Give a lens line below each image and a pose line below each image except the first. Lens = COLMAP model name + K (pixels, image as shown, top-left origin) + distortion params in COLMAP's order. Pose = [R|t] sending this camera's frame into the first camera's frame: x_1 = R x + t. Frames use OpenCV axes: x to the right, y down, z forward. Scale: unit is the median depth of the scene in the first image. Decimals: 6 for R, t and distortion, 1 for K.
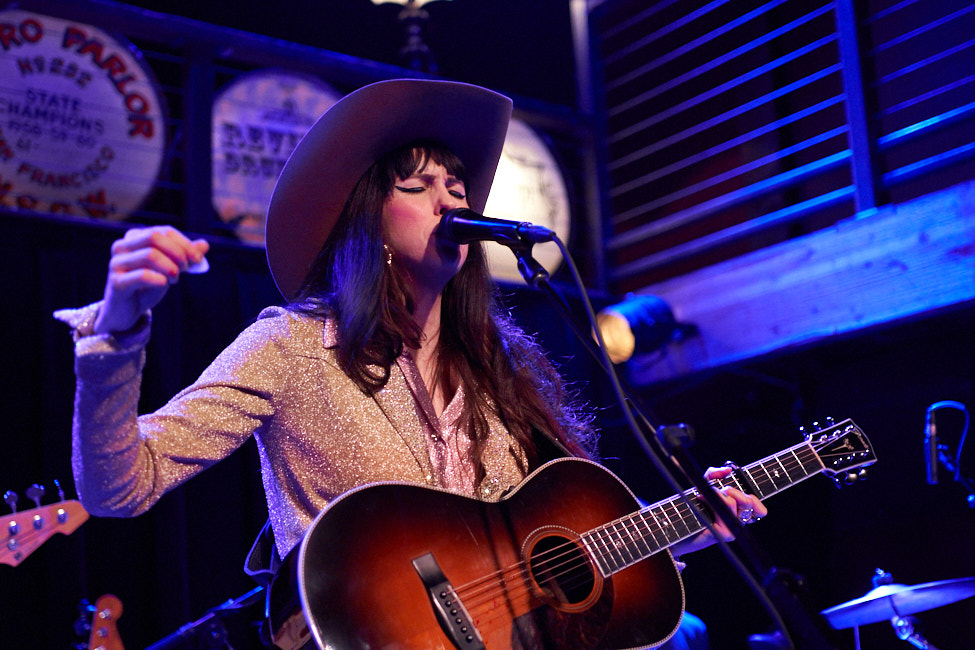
lens RADIAL K [[1513.8, 0, 486.6], [0, 1513.8, 327.0], [0, 0, 1]] dist [-0.026755, 0.106425]
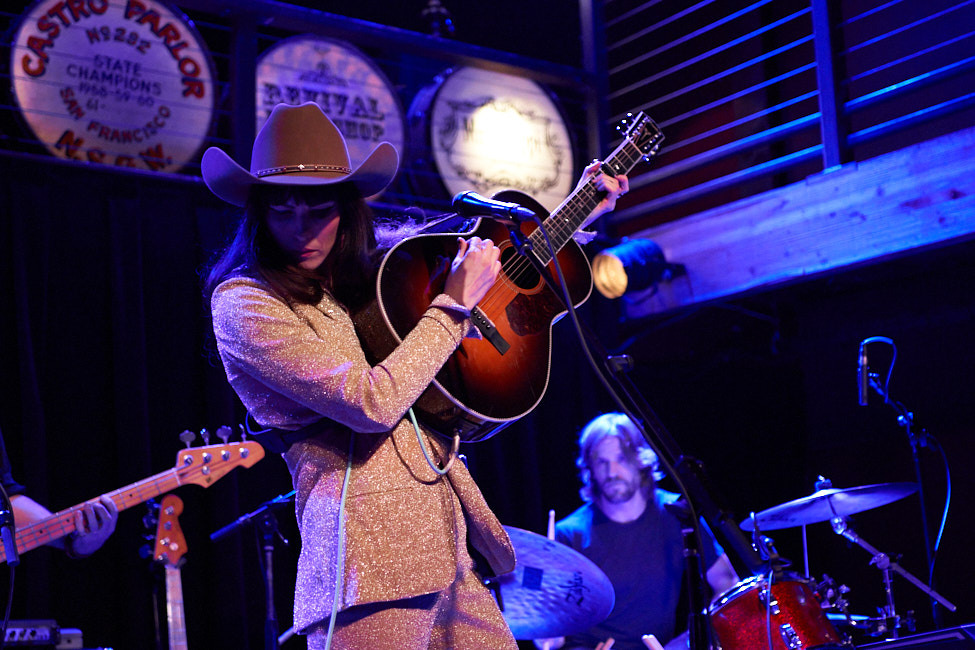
lens RADIAL K [[1513.8, 0, 486.6], [0, 1513.8, 327.0], [0, 0, 1]] dist [-0.026755, 0.106425]
pose [[0.999898, 0.007845, -0.011942, 0.006511], [-0.007255, 0.998789, 0.048662, -0.010218], [0.012309, -0.048571, 0.998744, -0.140556]]
